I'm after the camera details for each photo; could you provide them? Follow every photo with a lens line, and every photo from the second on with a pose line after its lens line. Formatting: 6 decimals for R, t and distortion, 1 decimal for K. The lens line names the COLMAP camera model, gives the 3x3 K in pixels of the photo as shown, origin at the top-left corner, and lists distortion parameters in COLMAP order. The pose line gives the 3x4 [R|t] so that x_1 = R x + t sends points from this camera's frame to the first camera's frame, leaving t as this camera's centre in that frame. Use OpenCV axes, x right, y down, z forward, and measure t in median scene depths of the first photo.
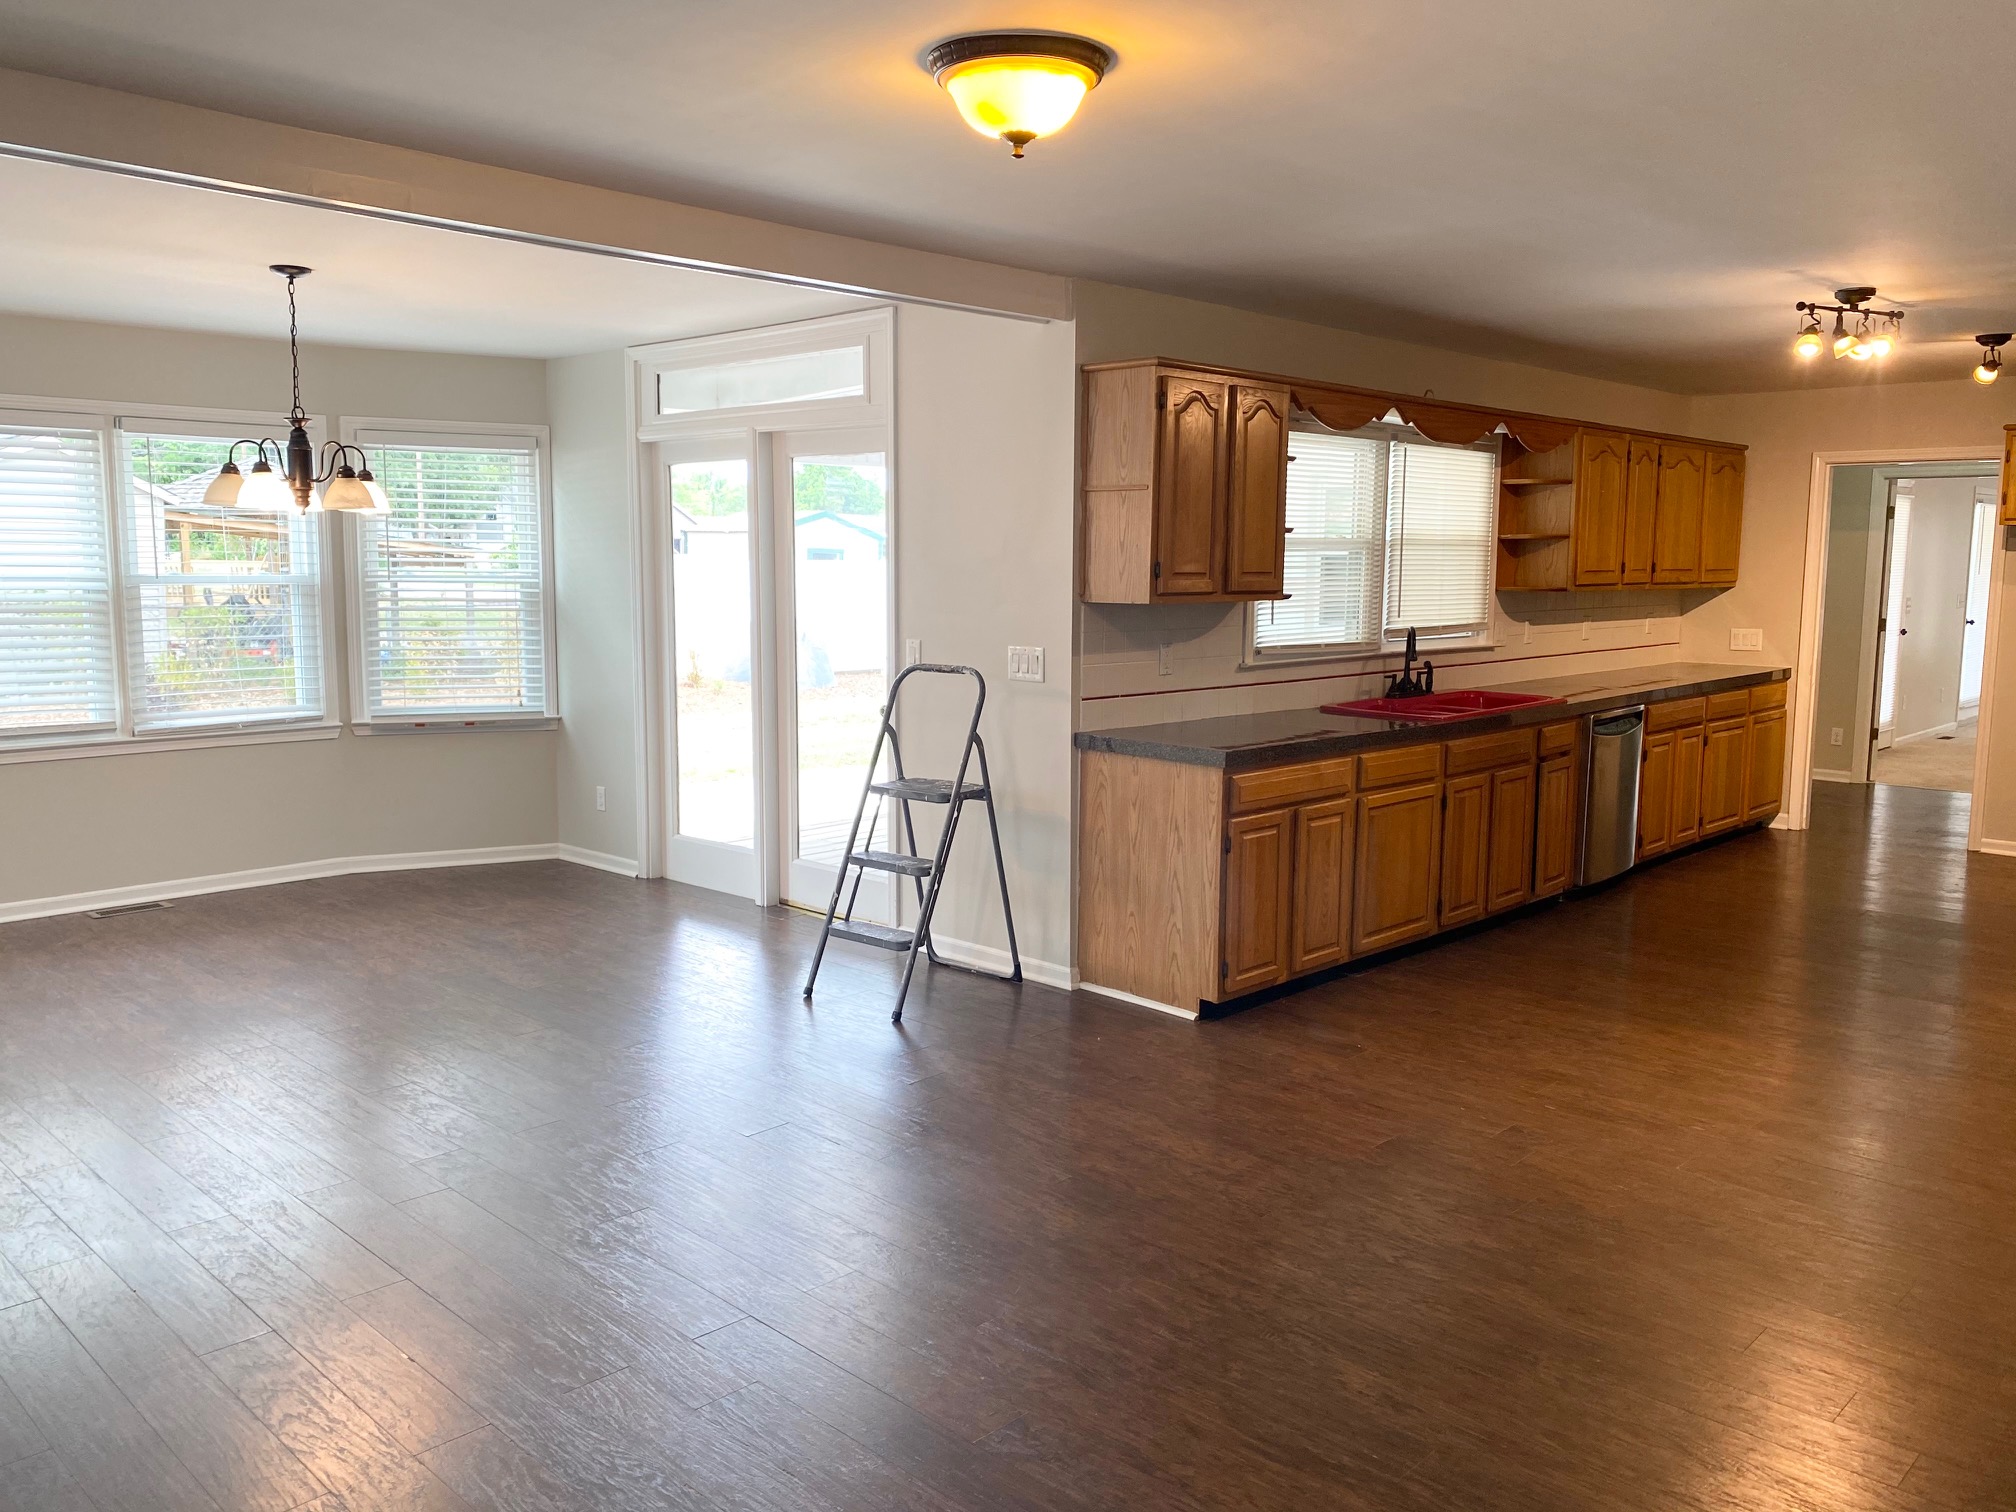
lens RADIAL K [[1555.2, 0, 967.5], [0, 1555.2, 750.7], [0, 0, 1]] dist [-0.005884, -0.001537]
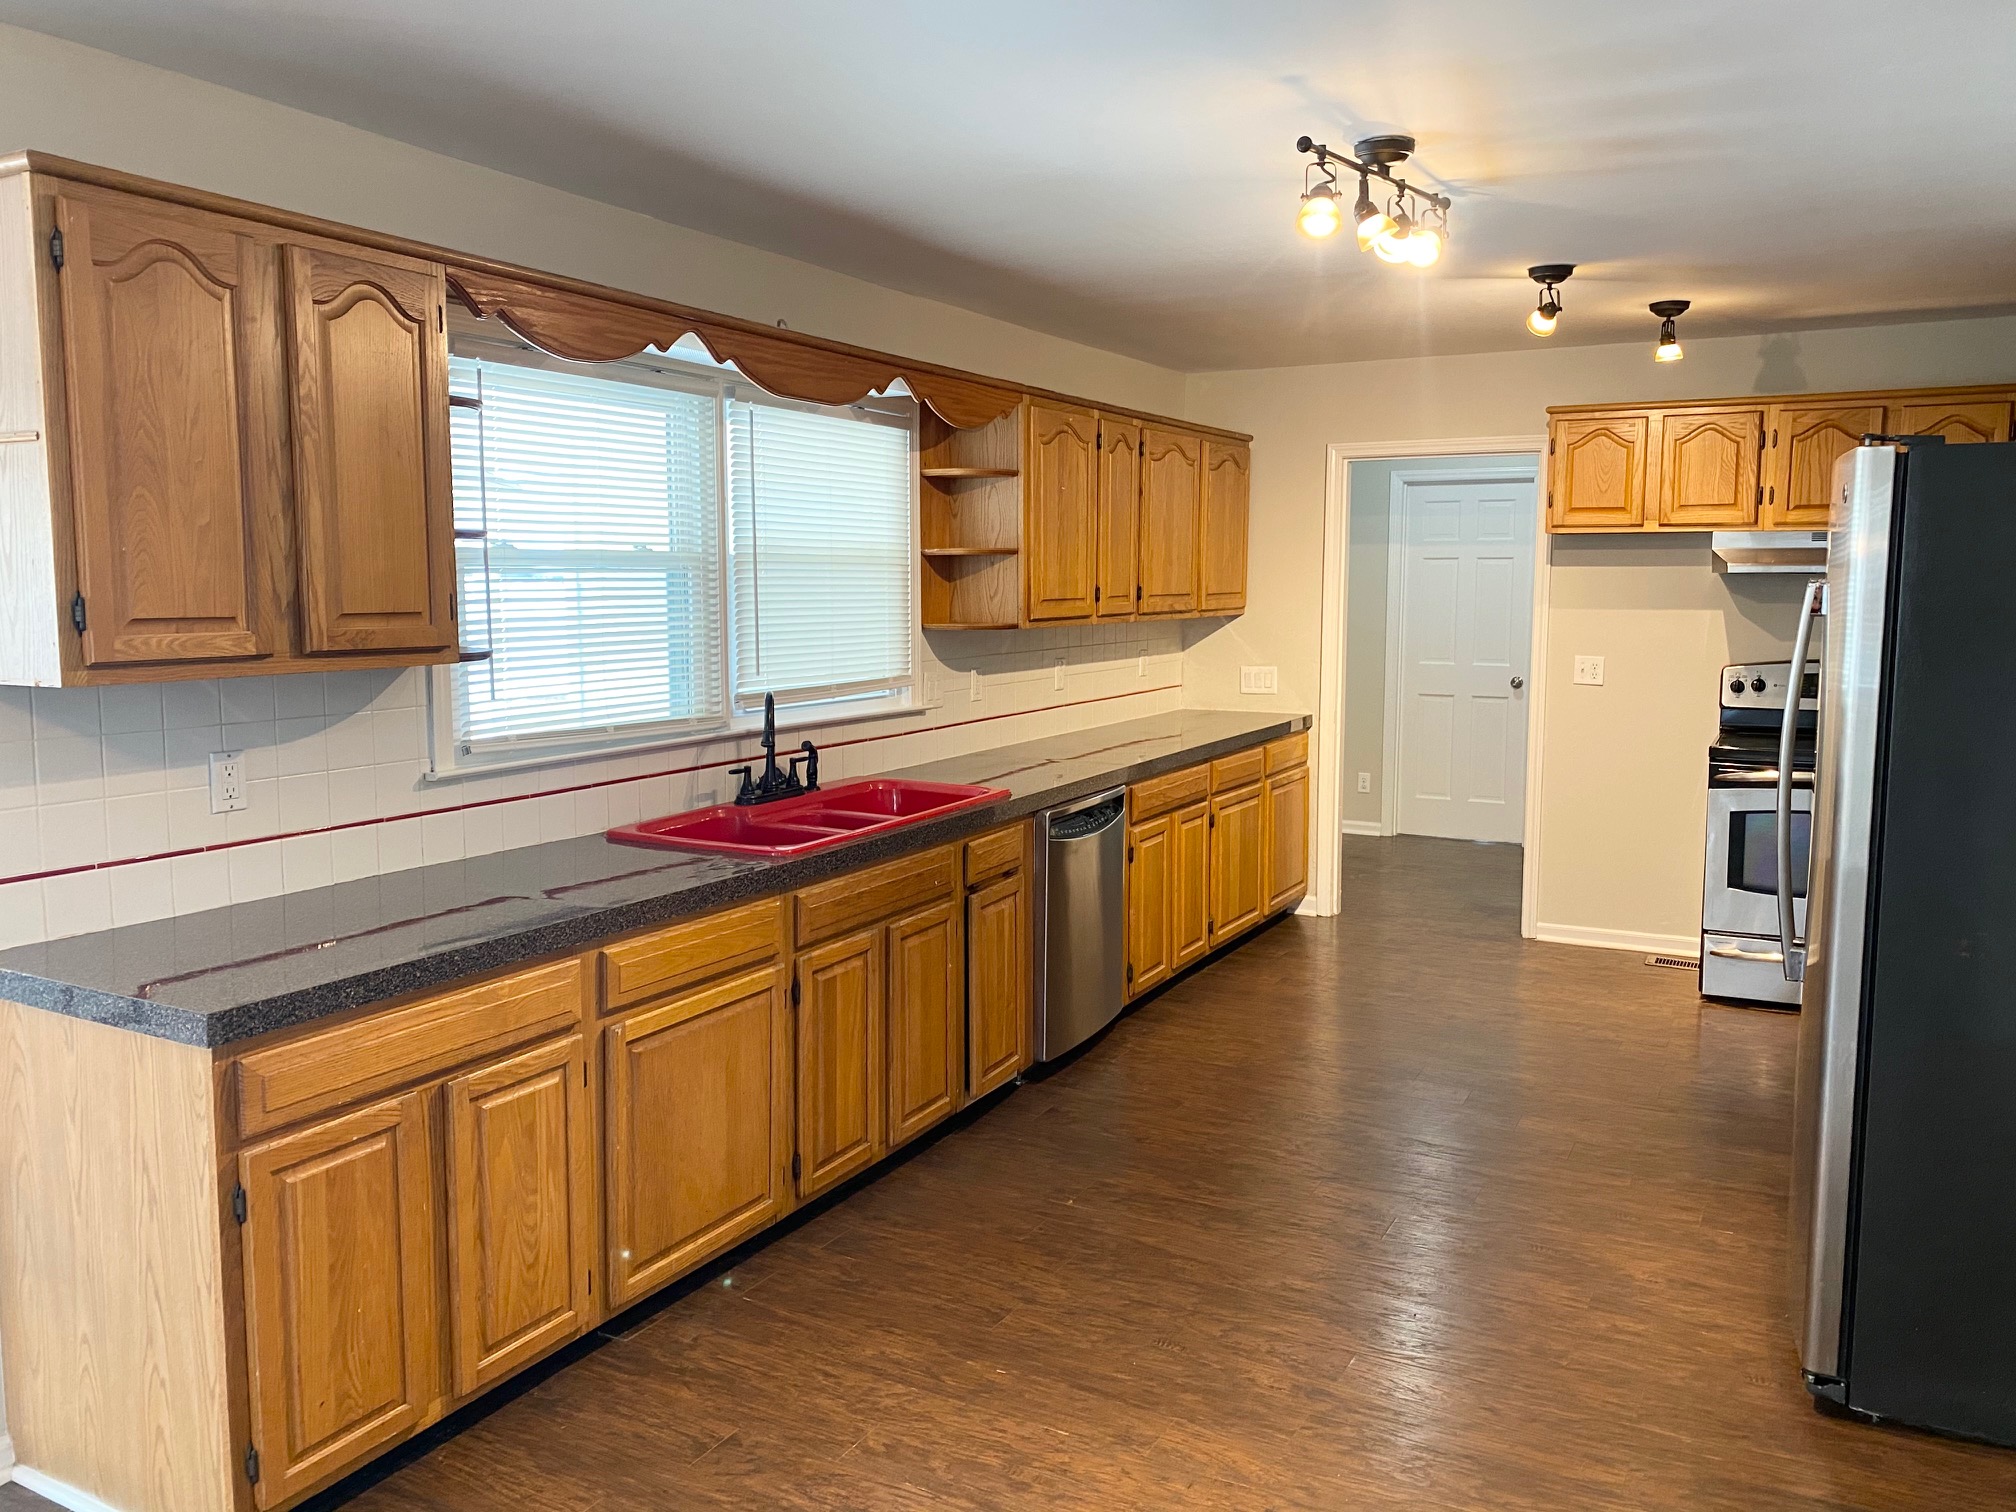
lens RADIAL K [[1554.7, 0, 1008.0], [0, 1554.7, 756.0], [0, 0, 1]] dist [0.137867, -0.001226]
pose [[0.957107, -0.037882, 0.287249, 0.193419], [0.039876, 0.999204, -0.001090, -0.048690], [-0.286979, 0.012497, 0.957855, 0.356491]]
